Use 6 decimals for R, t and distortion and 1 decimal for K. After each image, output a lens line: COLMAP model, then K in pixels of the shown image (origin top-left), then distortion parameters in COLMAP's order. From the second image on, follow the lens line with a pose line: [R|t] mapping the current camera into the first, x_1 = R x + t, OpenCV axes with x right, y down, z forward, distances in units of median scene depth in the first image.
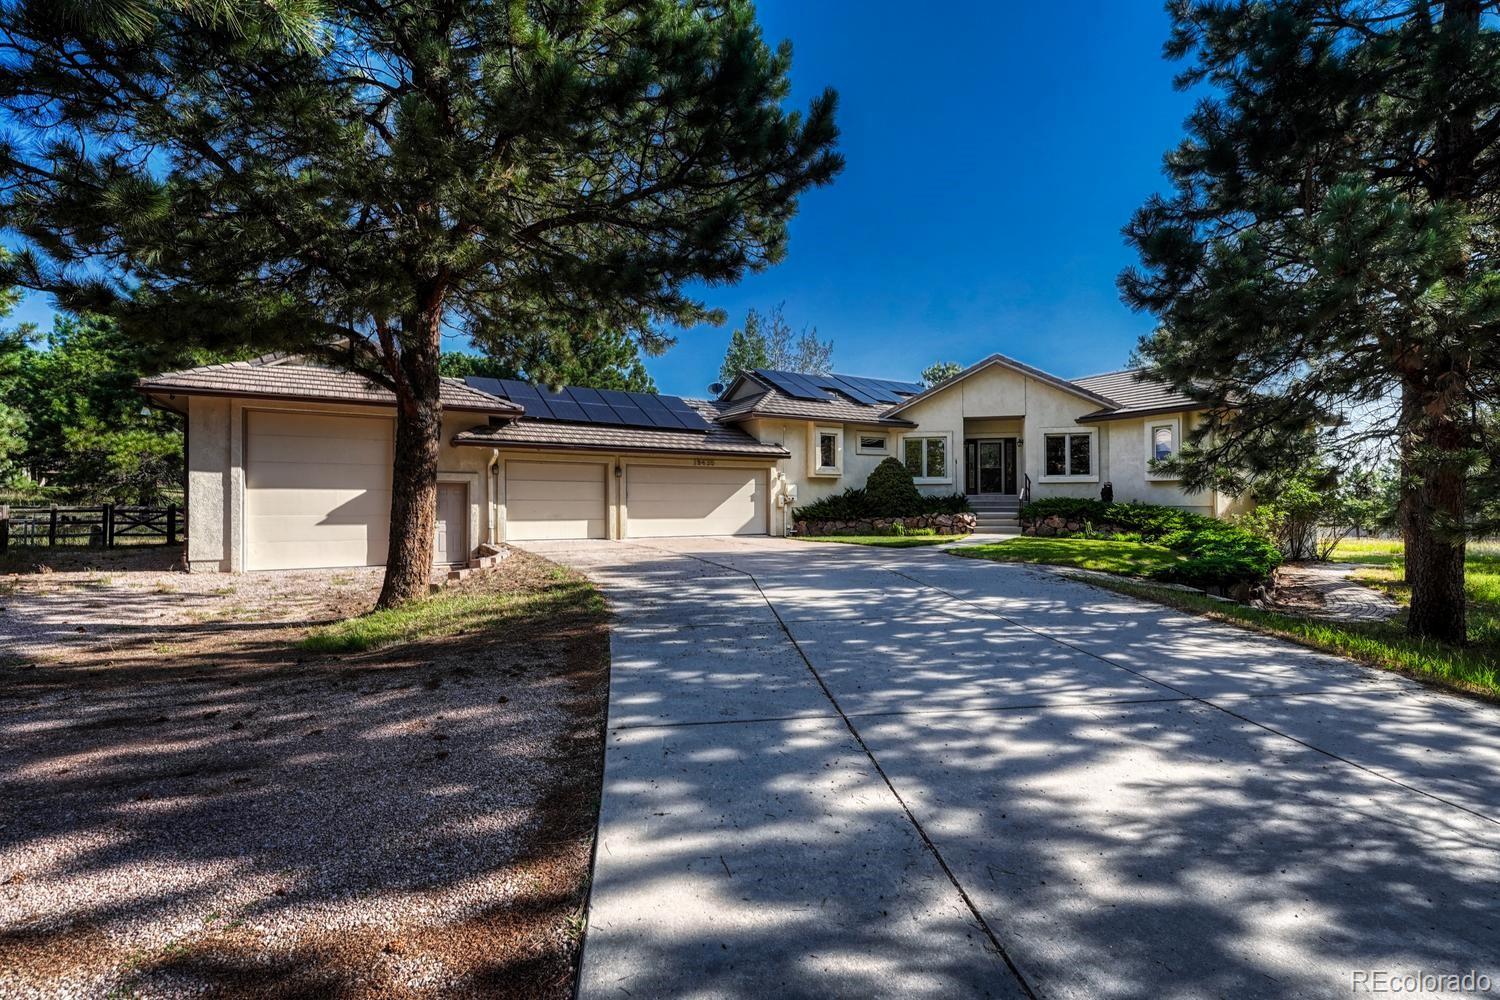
lens RADIAL K [[695.4, 0, 749.9], [0, 695.4, 493.4], [0, 0, 1]] dist [-0.001265, 0.000032]
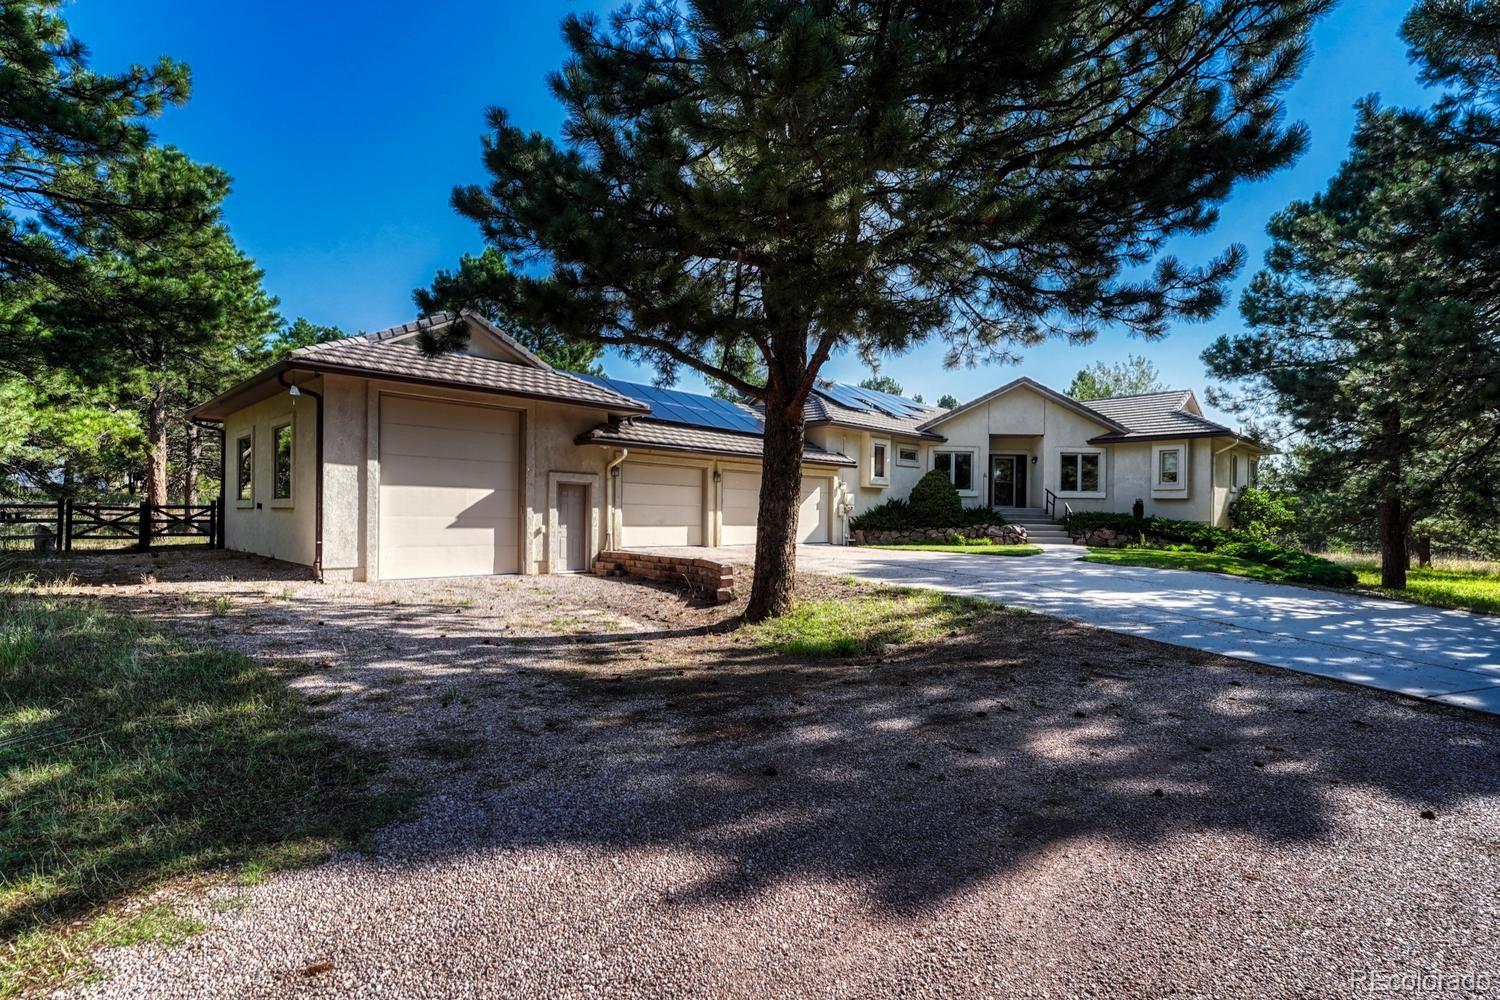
lens RADIAL K [[731.3, 0, 749.8], [0, 731.3, 507.1], [0, 0, 1]] dist [0.002738, 0.000099]
pose [[0.970918, 0.019292, 0.238635, -0.342412], [-0.021110, 0.999764, 0.005068, 0.004390], [-0.238481, -0.009958, 0.971096, 0.005141]]
